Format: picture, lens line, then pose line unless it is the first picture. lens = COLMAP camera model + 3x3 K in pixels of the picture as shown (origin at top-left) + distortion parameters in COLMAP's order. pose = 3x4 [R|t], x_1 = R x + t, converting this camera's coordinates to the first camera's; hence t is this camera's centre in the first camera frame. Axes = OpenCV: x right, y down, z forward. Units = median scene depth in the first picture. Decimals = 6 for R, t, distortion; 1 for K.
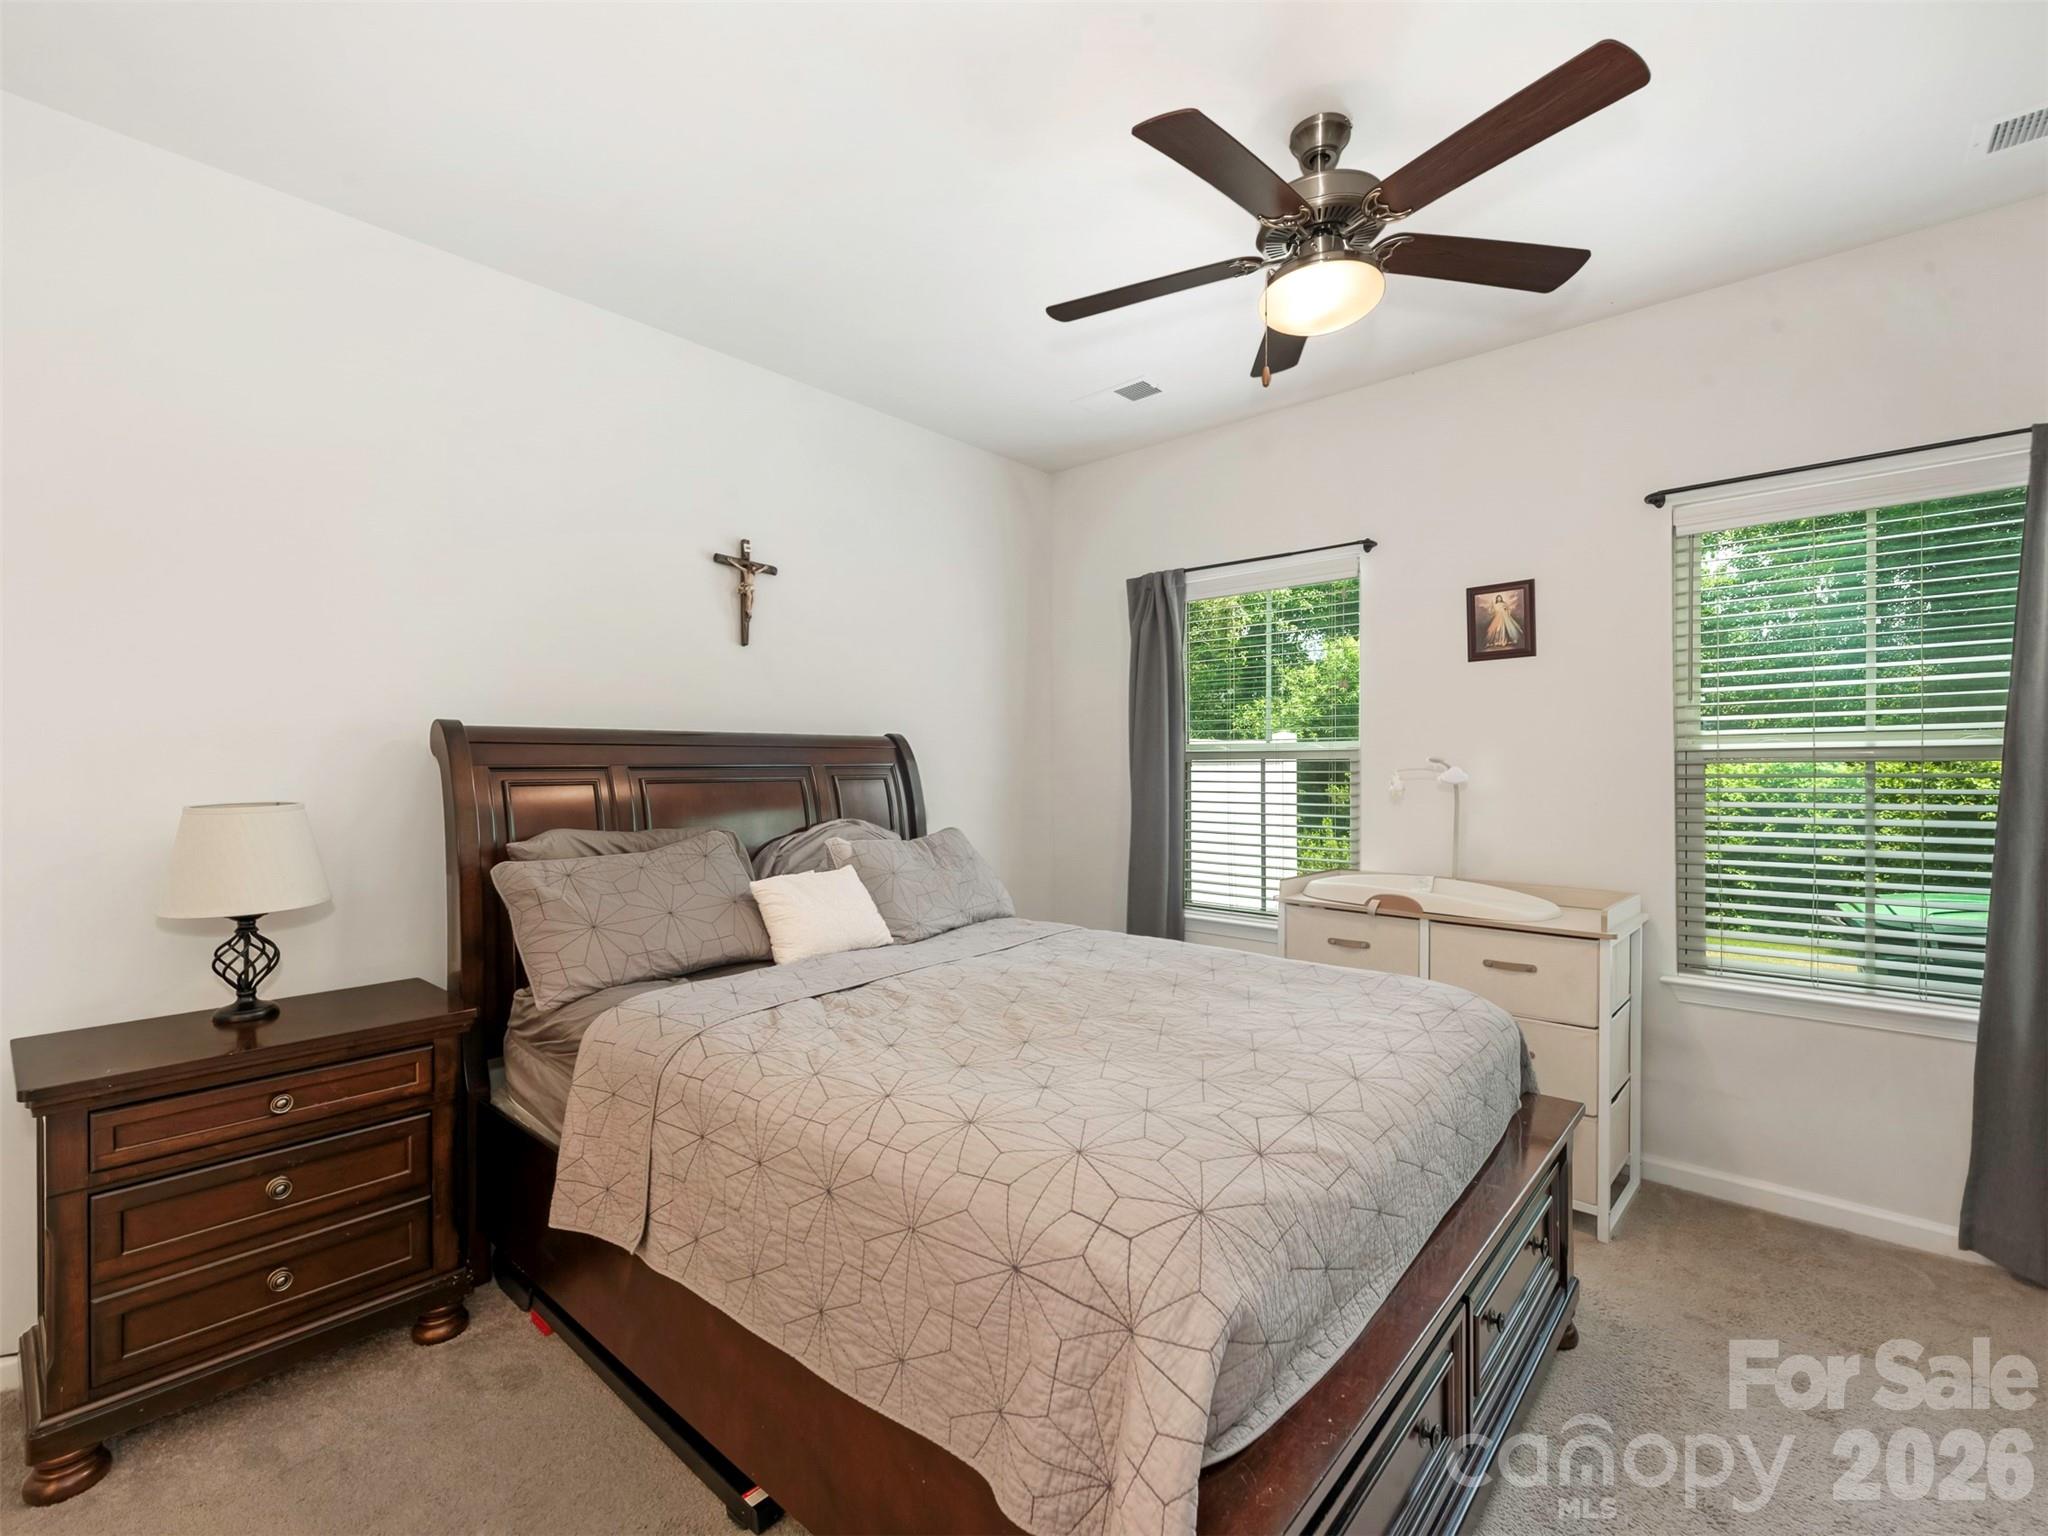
lens RADIAL K [[936.0, 0, 1026.2], [0, 936.0, 754.0], [0, 0, 1]] dist [0.003519, -0.001563]
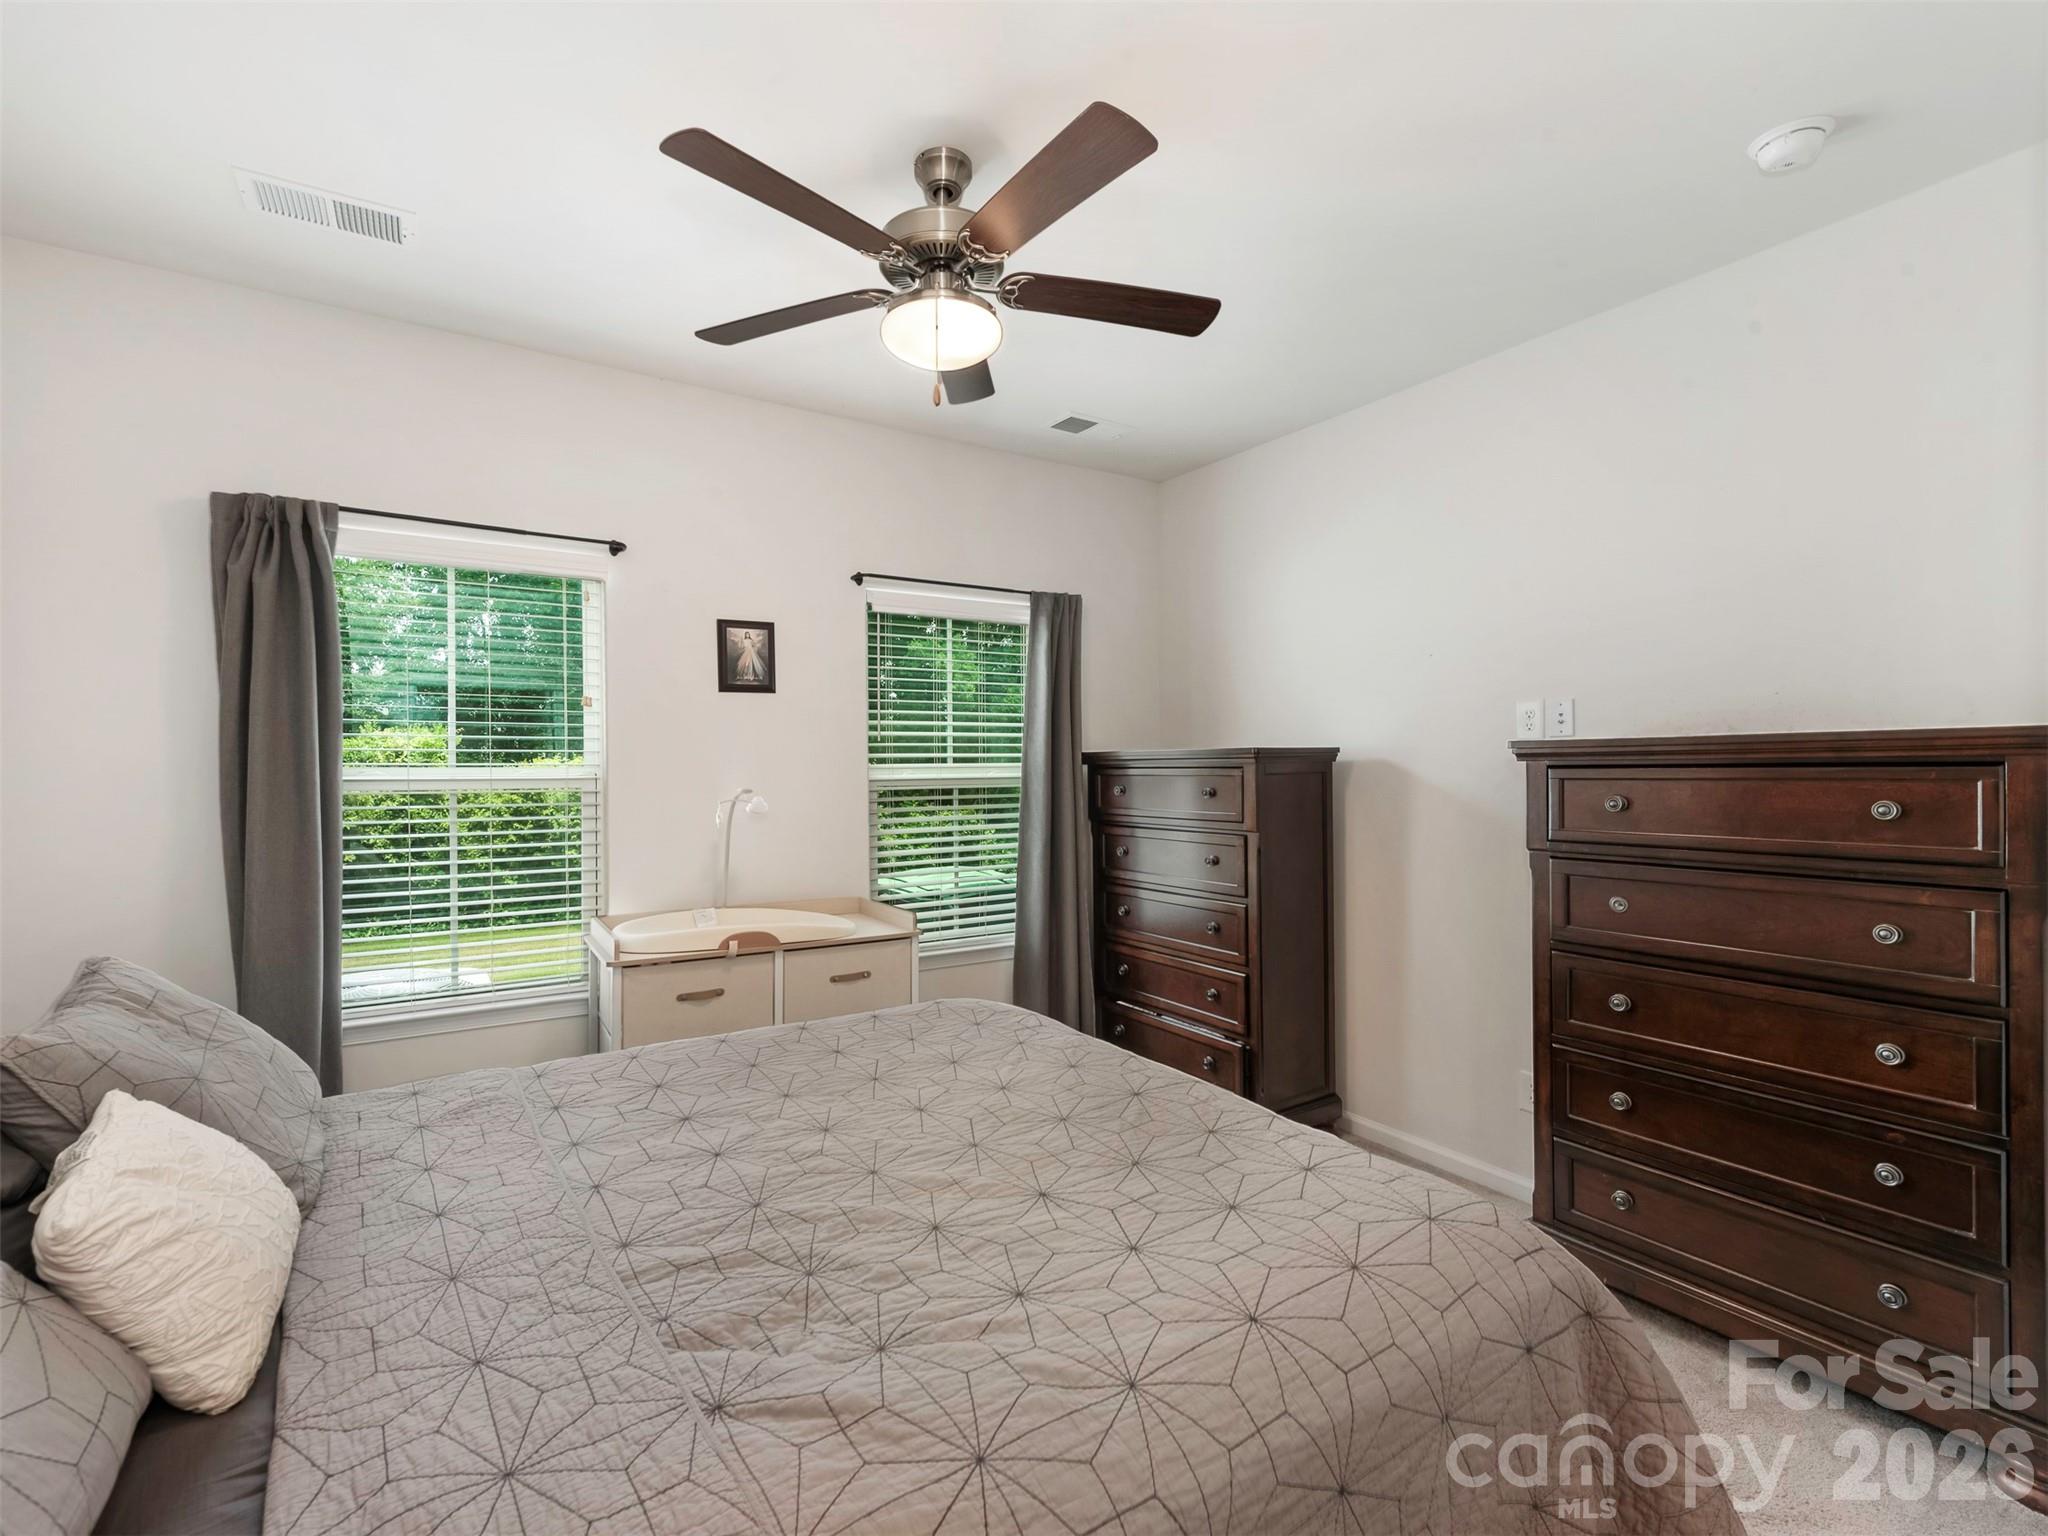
lens RADIAL K [[886.8, 0, 1005.8], [0, 886.8, 769.0], [0, 0, 1]] dist [-0.003260, -0.000492]
pose [[0.282076, 0.003185, 0.959387, -0.429180], [-0.013224, 0.999912, 0.000568, -0.022975], [-0.959301, -0.012847, 0.282093, 0.509943]]
